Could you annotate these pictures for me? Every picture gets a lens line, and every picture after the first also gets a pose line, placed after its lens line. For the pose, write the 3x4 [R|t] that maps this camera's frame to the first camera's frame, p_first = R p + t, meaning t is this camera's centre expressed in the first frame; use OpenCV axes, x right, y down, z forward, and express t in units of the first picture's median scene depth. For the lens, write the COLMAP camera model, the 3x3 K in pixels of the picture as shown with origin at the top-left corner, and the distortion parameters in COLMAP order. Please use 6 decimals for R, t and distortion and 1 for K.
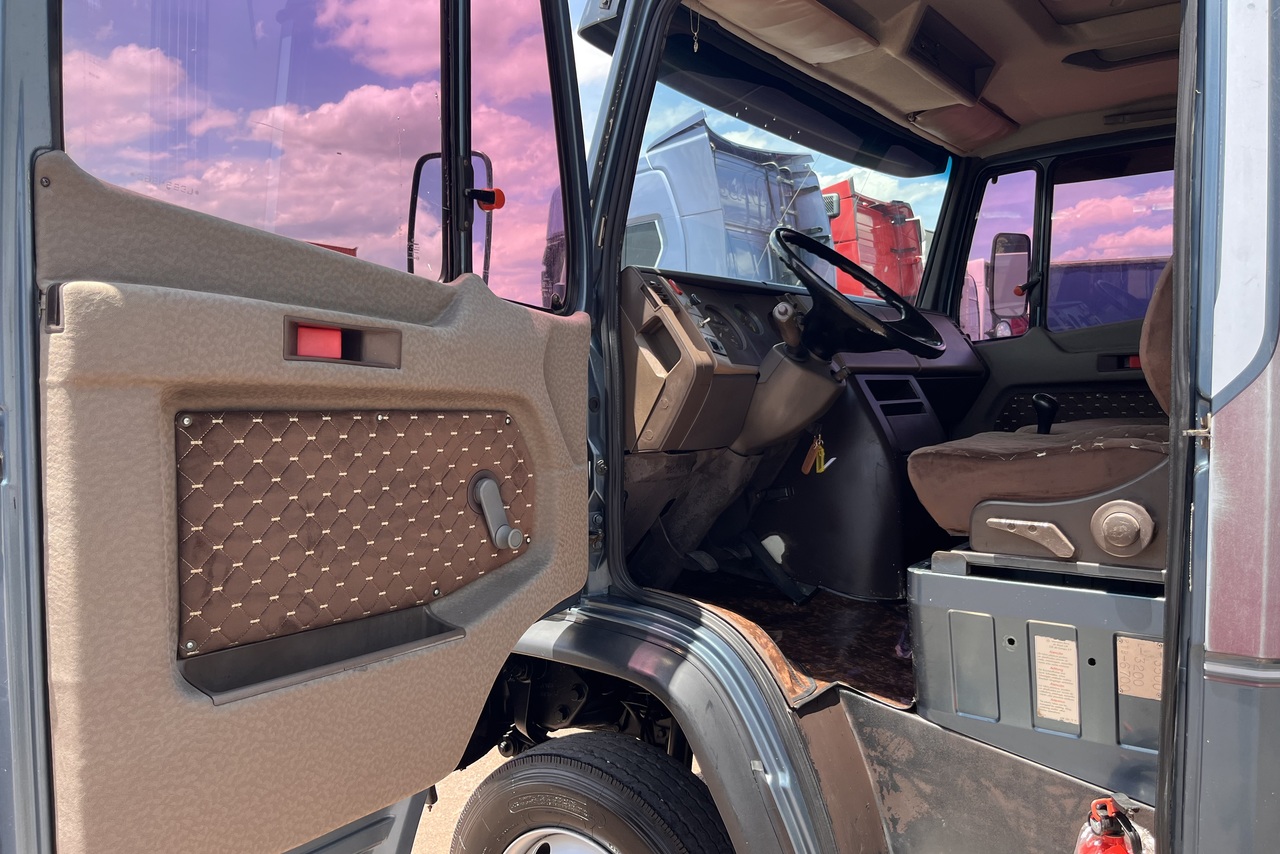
lens RADIAL K [[971.2, 0, 620.6], [0, 971.2, 416.7], [0, 0, 1]] dist [0.070716, -0.088780]
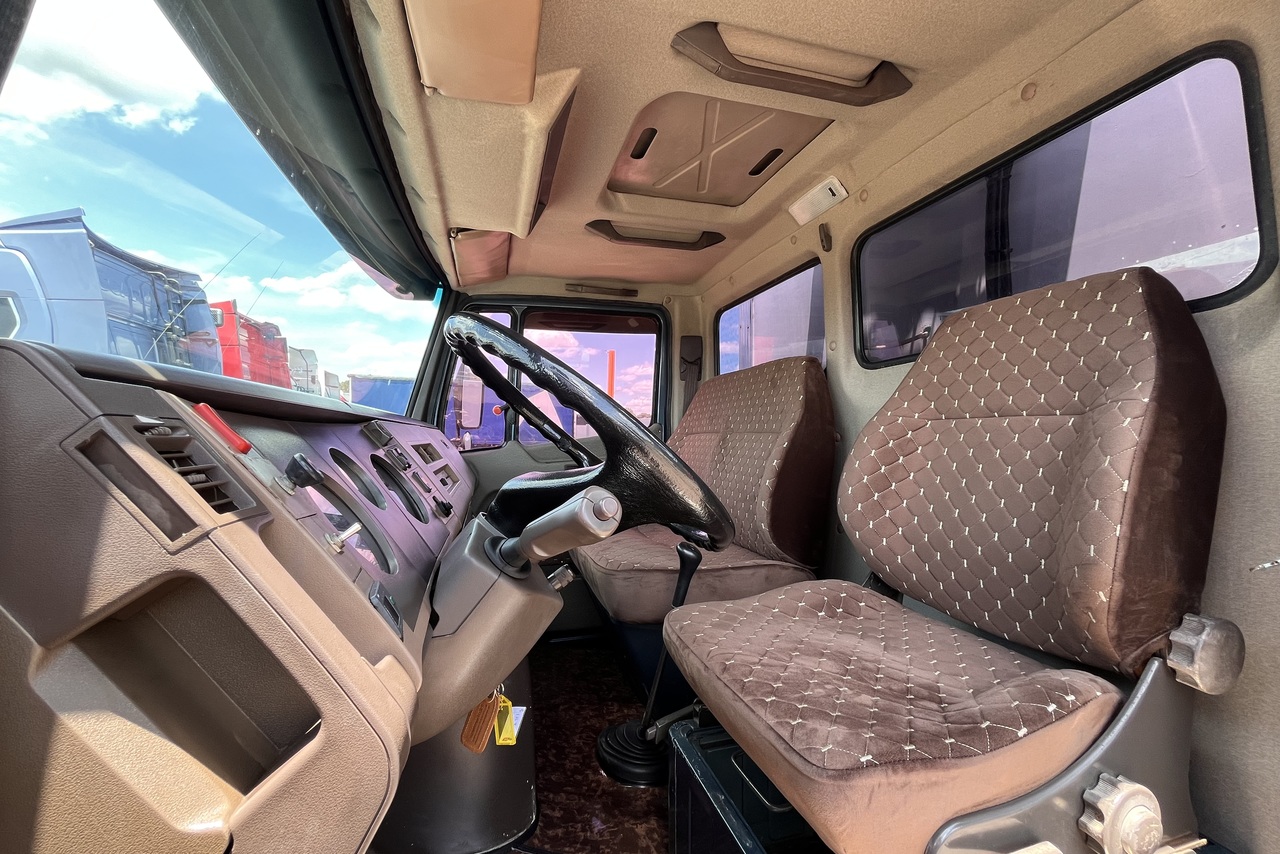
lens RADIAL K [[514.3, 0, 640.0], [0, 514.3, 427.0], [0, 0, 1]] dist [0.000170, -0.000054]
pose [[0.595906, 0.018379, 0.802844, 0.001529], [0.028461, 0.998627, -0.043986, -0.081442], [-0.802549, 0.049061, 0.594565, 0.524136]]
